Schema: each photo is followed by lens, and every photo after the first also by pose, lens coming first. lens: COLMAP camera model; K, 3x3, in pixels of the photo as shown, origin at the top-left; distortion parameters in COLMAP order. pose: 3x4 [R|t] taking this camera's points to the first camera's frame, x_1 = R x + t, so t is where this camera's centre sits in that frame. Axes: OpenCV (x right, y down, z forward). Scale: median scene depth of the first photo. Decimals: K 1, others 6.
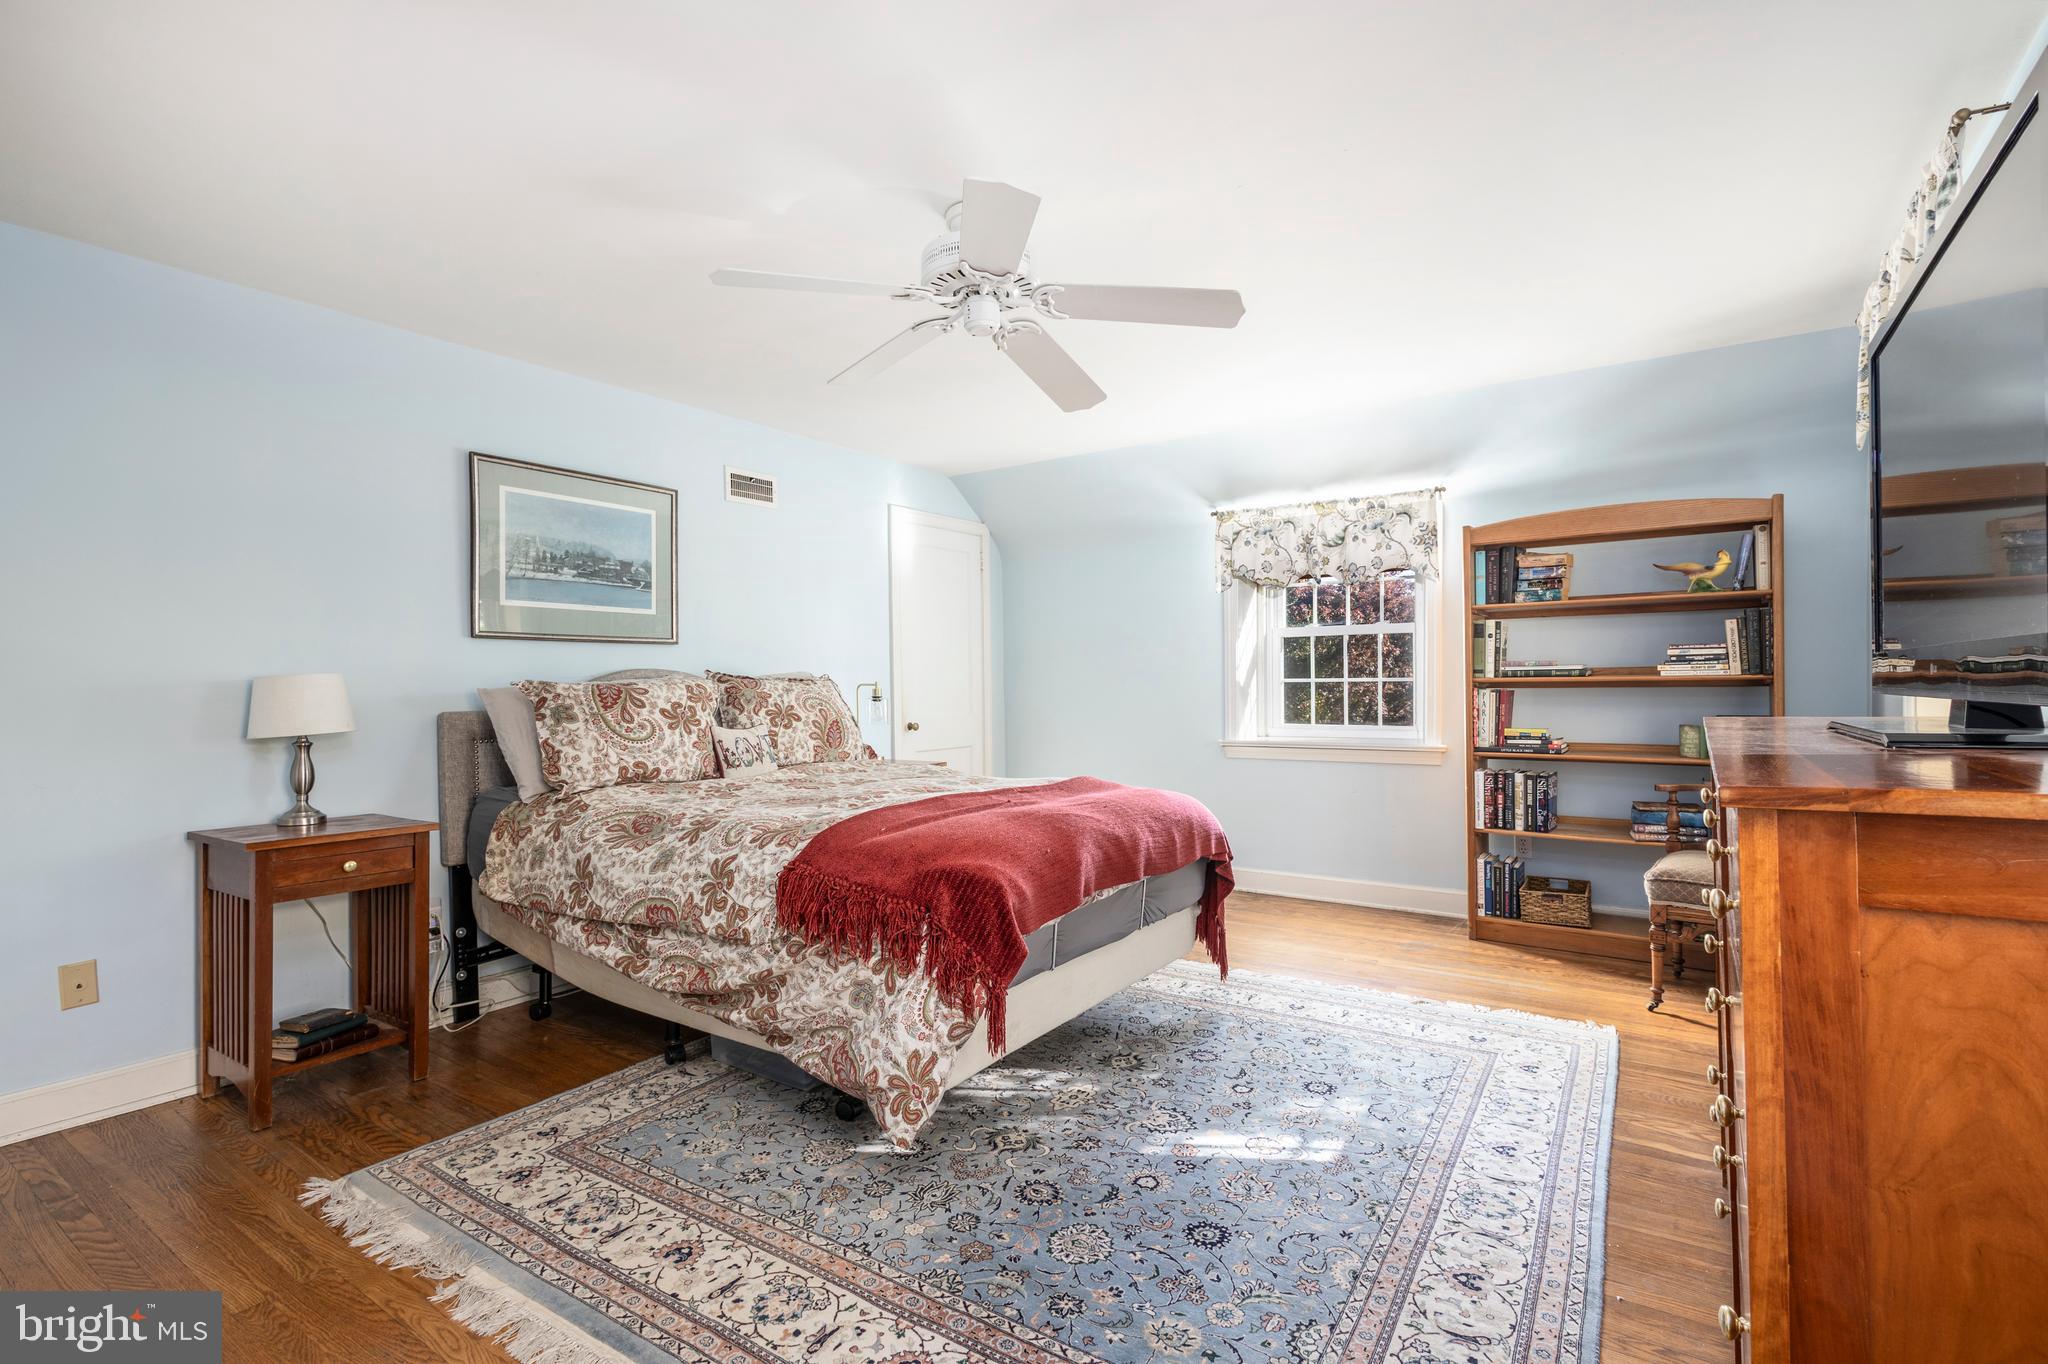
lens RADIAL K [[942.3, 0, 1021.5], [0, 942.3, 685.1], [0, 0, 1]] dist [0.010411, -0.002919]
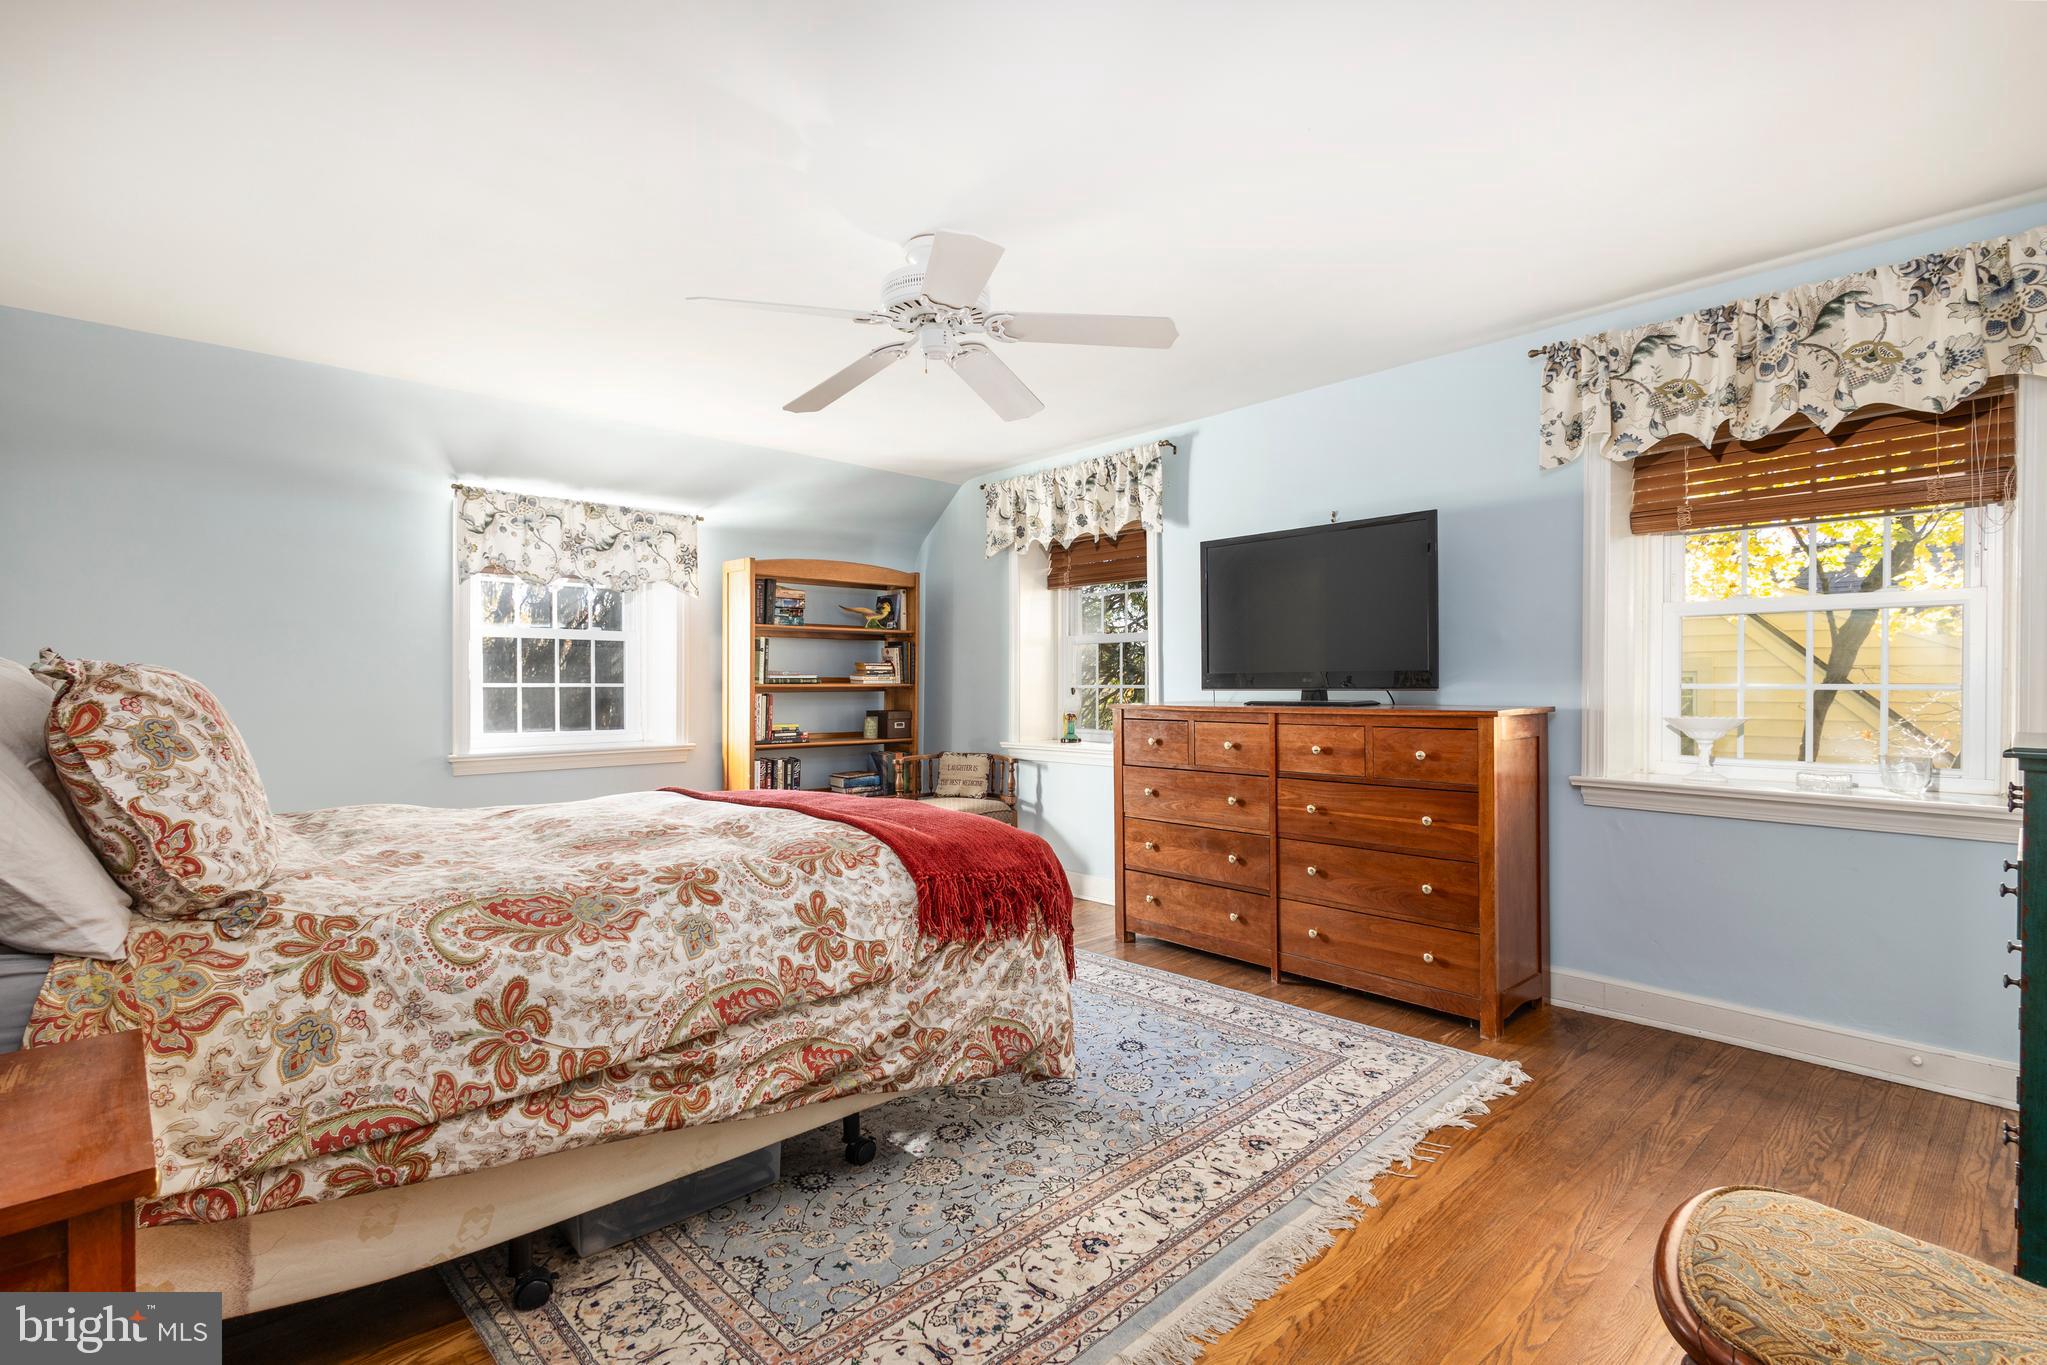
lens RADIAL K [[941.9, 0, 1042.6], [0, 941.9, 674.8], [0, 0, 1]] dist [0.010411, -0.002919]
pose [[0.213453, 0.020835, 0.976731, -0.842974], [0.002149, 0.999760, -0.021796, 0.010863], [-0.976951, 0.006751, 0.213357, 0.515755]]
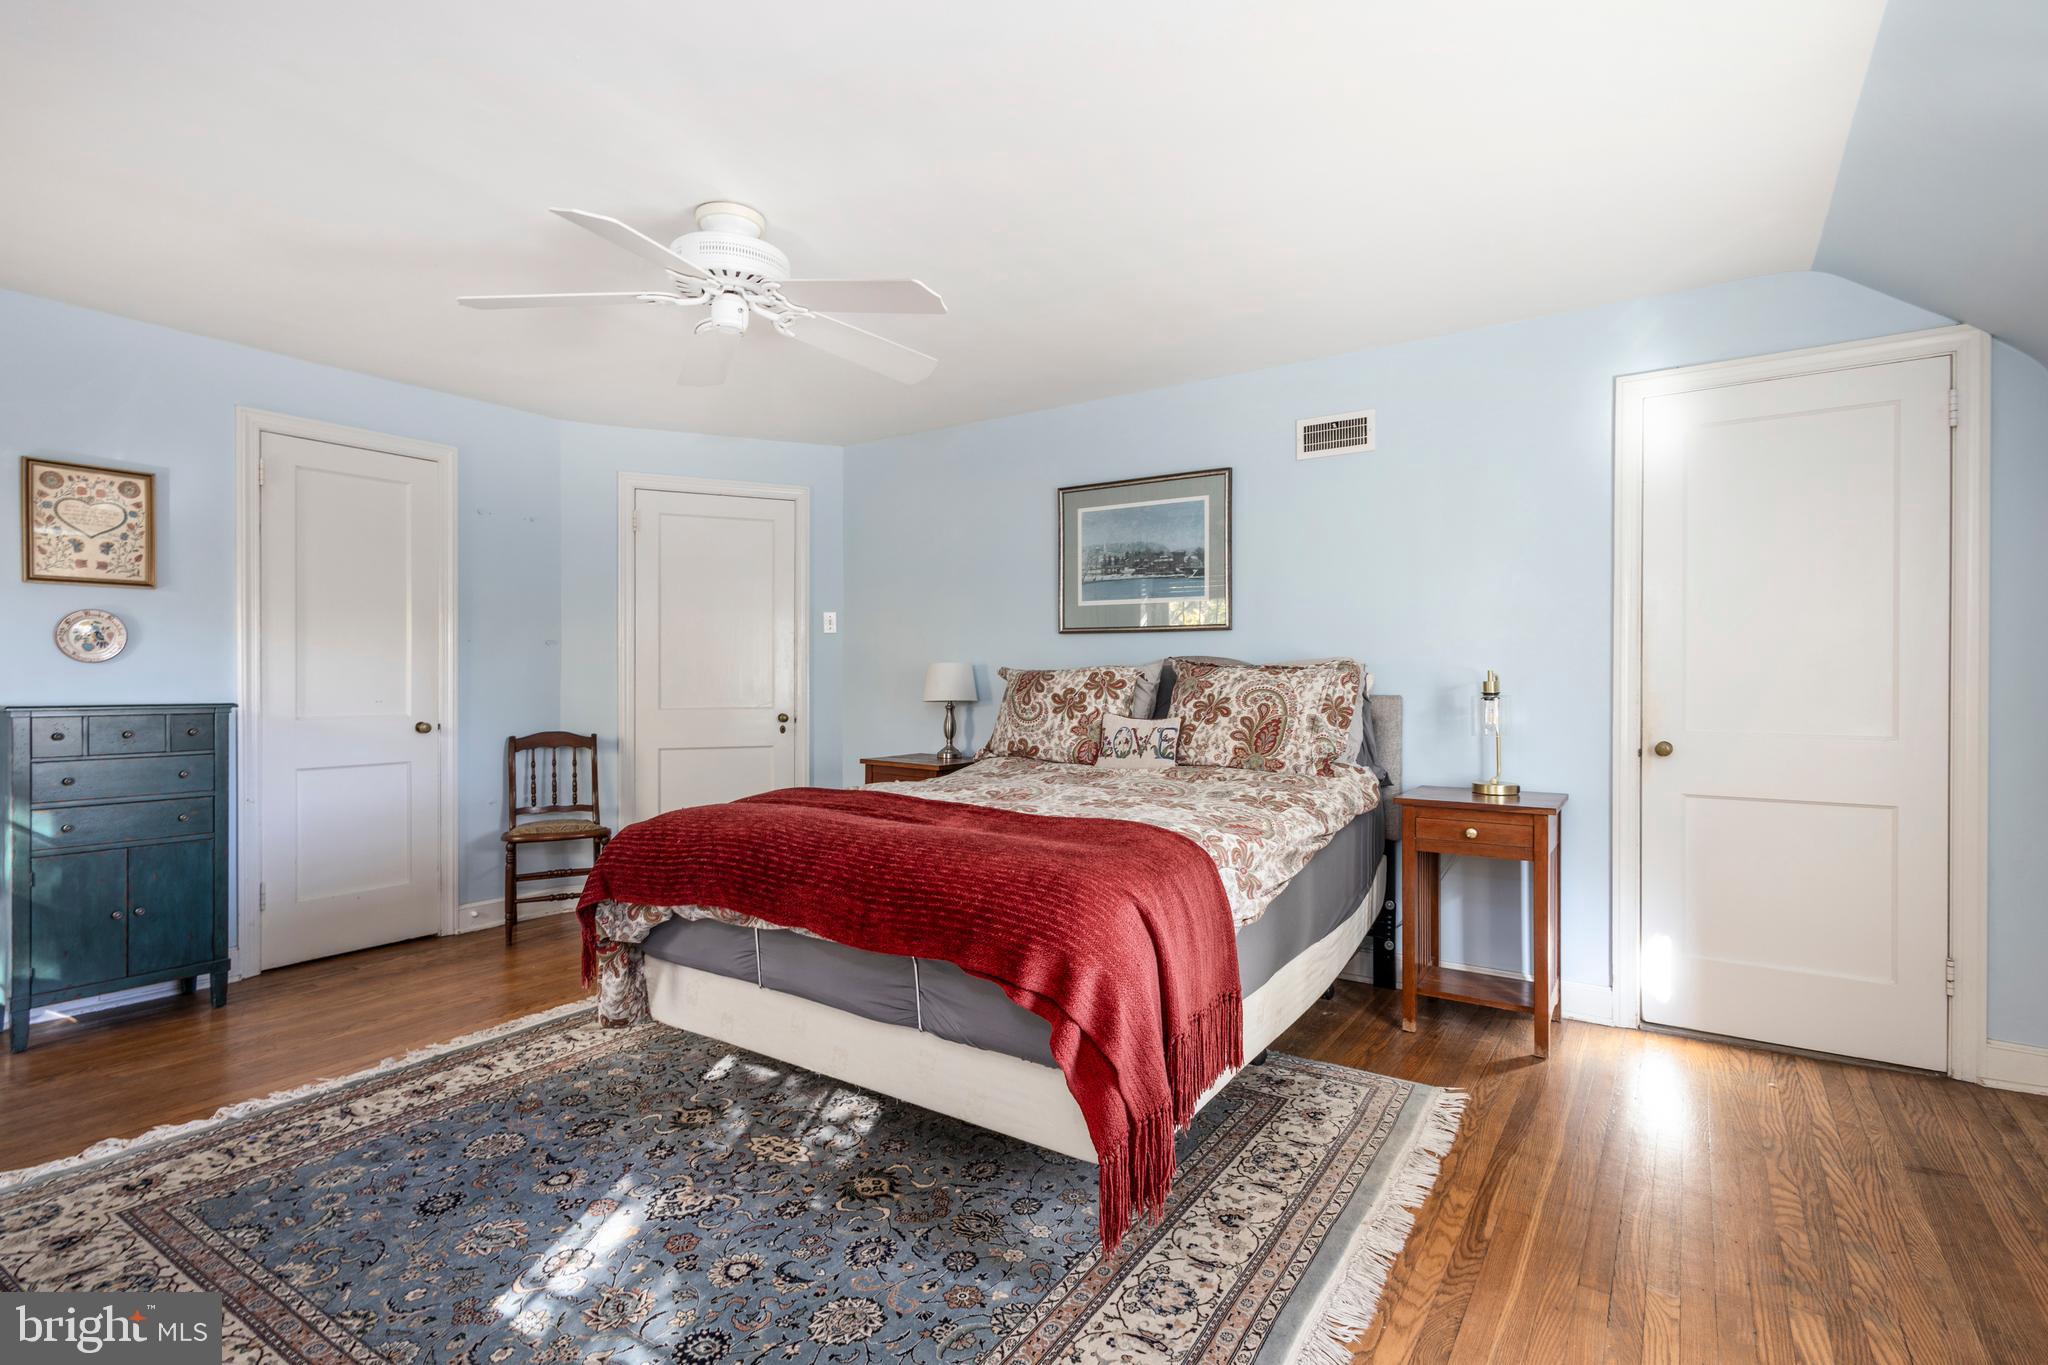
lens RADIAL K [[942.3, 0, 1002.7], [0, 942.3, 682.5], [0, 0, 1]] dist [0.010411, -0.002919]
pose [[0.021845, 0.023079, -0.999495, 0.779659], [-0.003605, 0.999729, 0.023006, -0.014209], [0.999755, 0.003101, 0.021922, 0.999730]]
